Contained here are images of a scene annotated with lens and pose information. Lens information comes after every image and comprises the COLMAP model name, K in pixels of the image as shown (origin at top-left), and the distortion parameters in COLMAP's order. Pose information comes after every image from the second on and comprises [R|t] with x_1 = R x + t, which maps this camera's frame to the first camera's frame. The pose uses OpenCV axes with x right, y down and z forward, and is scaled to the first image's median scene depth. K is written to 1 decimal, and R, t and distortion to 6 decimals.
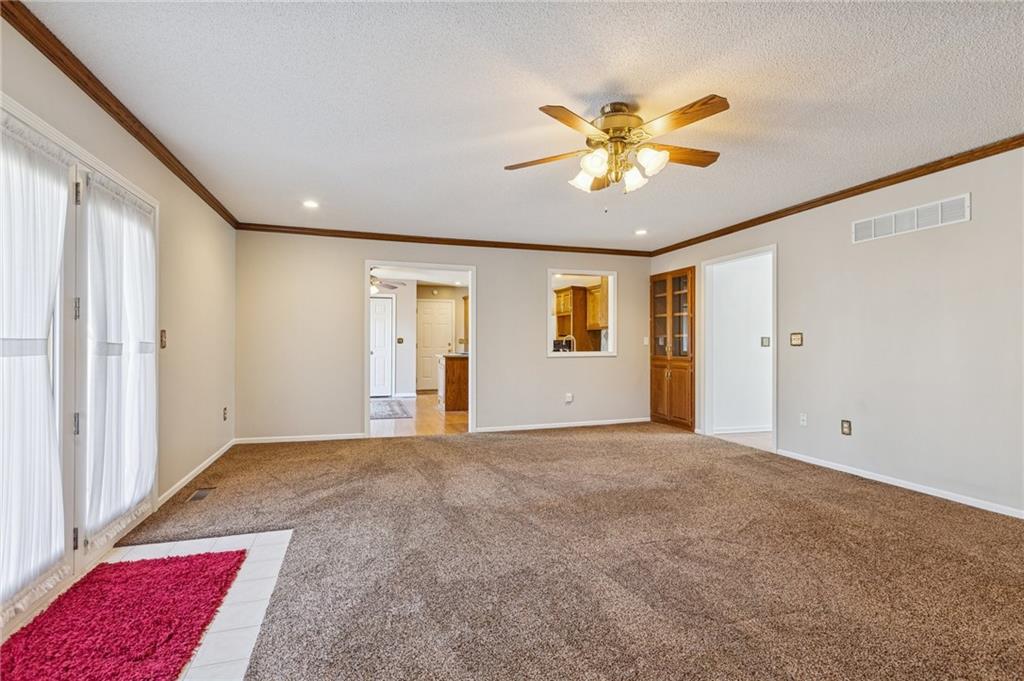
lens RADIAL K [[464.5, 0, 510.6], [0, 464.5, 342.9], [0, 0, 1]] dist [0.088489, 0.000305]
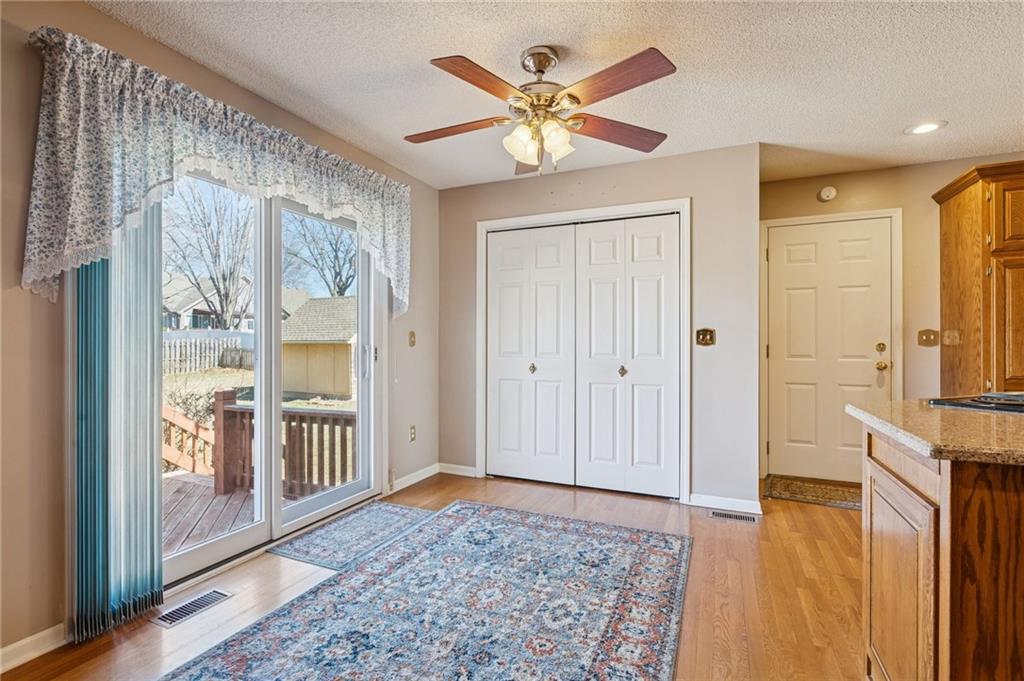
lens RADIAL K [[487.9, 0, 509.1], [0, 487.9, 340.0], [0, 0, 1]] dist [-0.000482, 0.000239]
pose [[0.740301, 0.000257, -0.672275, -0.105082], [0.001802, 0.999996, 0.002367, -0.003712], [0.672273, -0.002963, 0.740297, 0.642444]]
